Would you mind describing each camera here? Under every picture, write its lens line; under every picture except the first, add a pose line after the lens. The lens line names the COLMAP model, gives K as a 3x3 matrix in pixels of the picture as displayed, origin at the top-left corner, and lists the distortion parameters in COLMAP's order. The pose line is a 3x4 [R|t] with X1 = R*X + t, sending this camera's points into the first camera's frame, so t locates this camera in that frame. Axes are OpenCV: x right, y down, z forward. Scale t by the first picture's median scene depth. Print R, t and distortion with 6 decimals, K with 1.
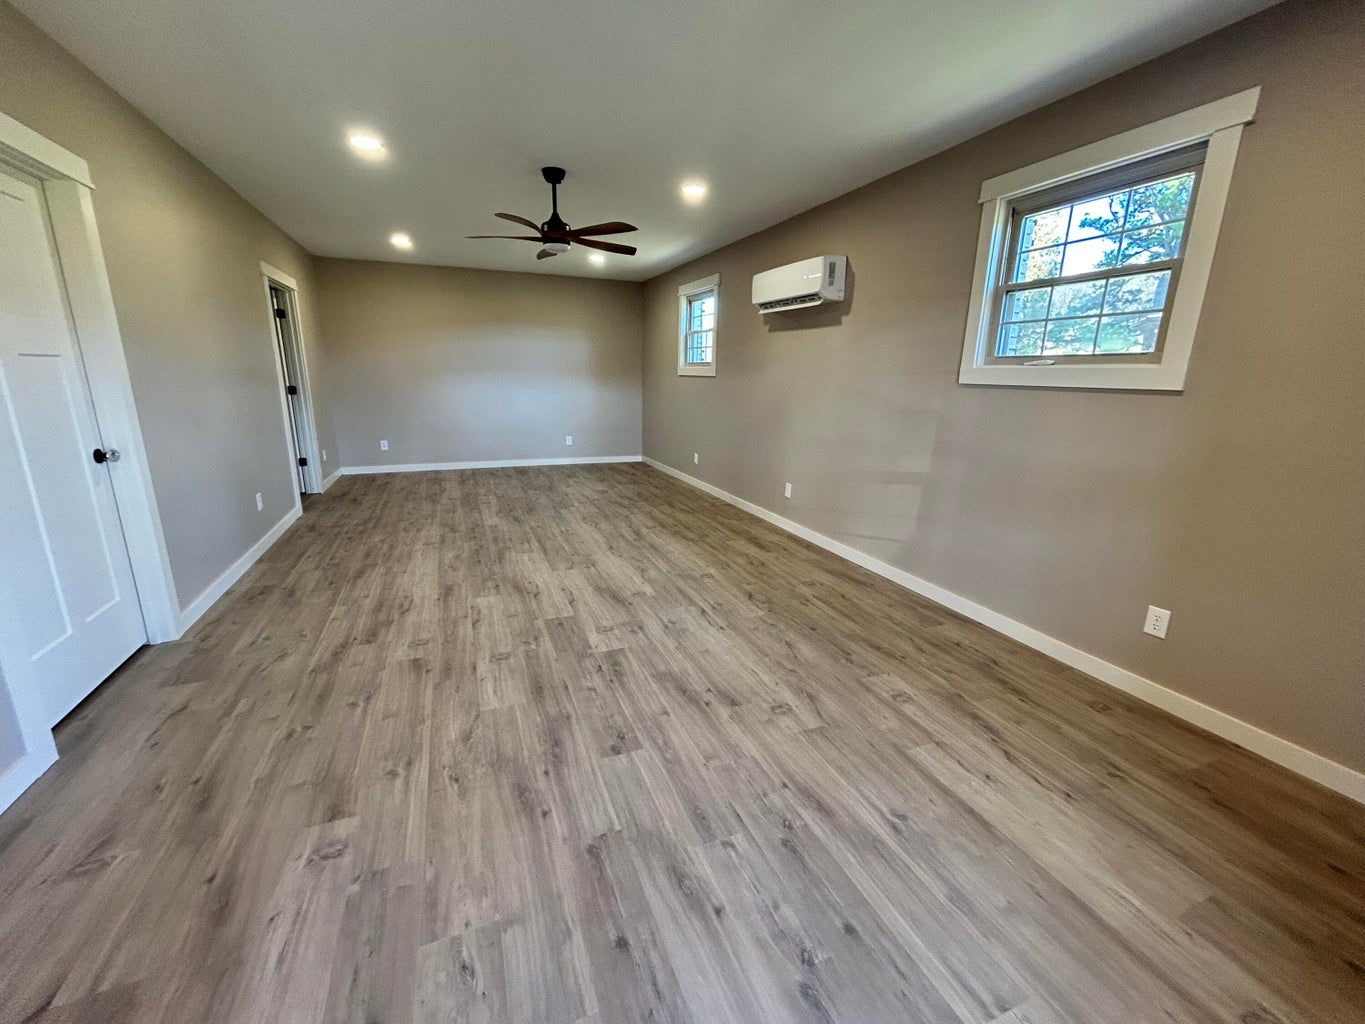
lens RADIAL K [[553.4, 0, 684.8], [0, 553.4, 505.0], [0, 0, 1]] dist [-0.003175, 0.001552]
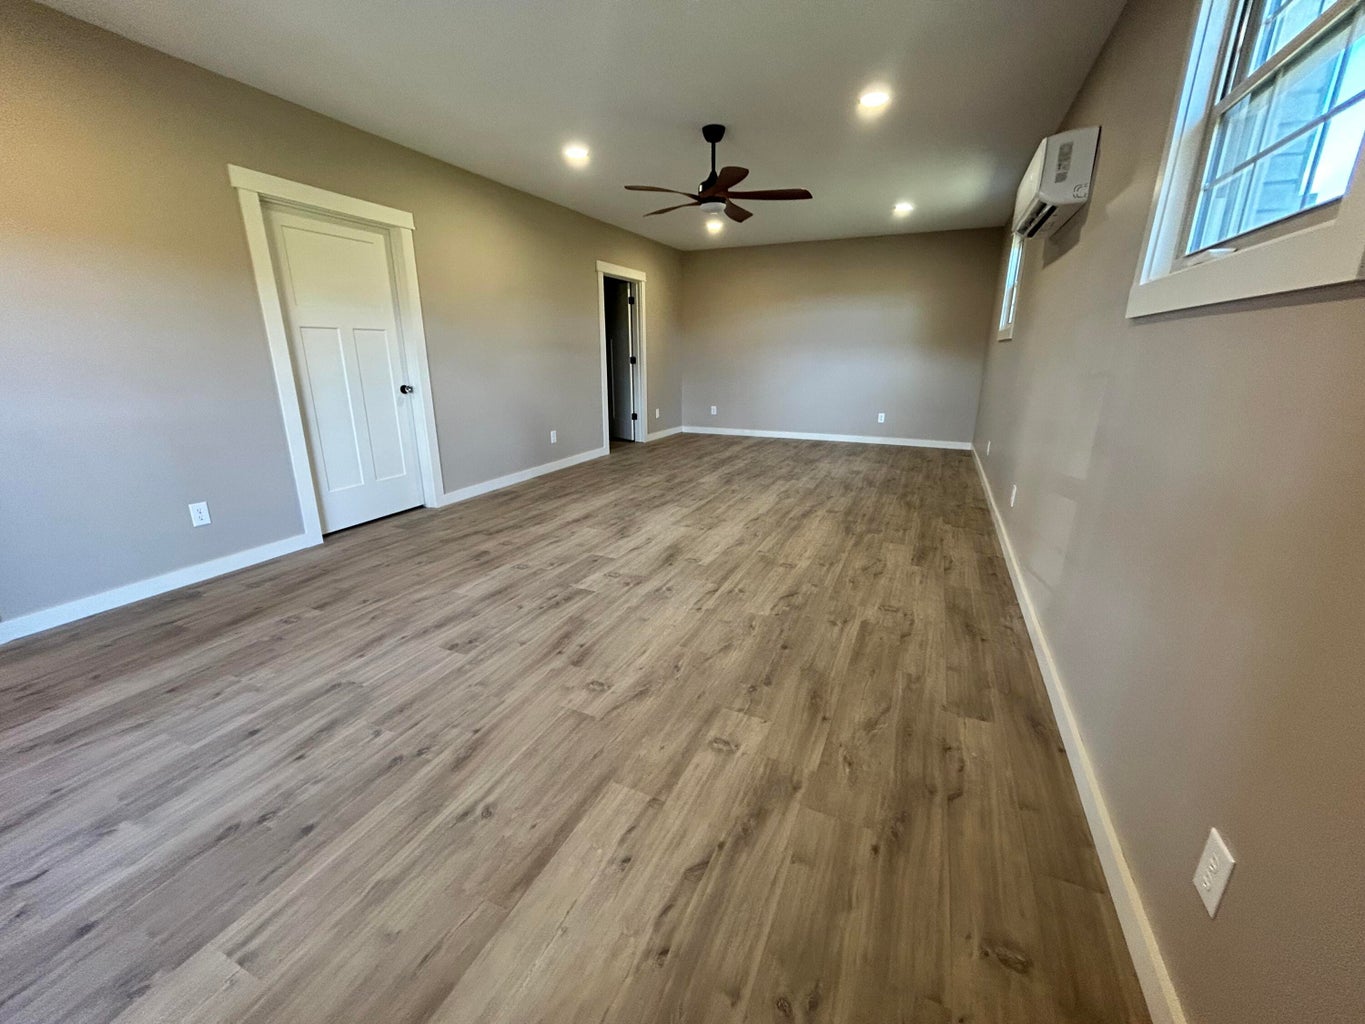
lens RADIAL K [[553.4, 0, 674.4], [0, 553.4, 505.9], [0, 0, 1]] dist [-0.003175, 0.001552]
pose [[0.686689, 0.177976, -0.704828, 0.713217], [-0.156050, 0.983054, 0.096196, -0.025769], [0.710004, 0.043932, 0.702826, 0.366776]]
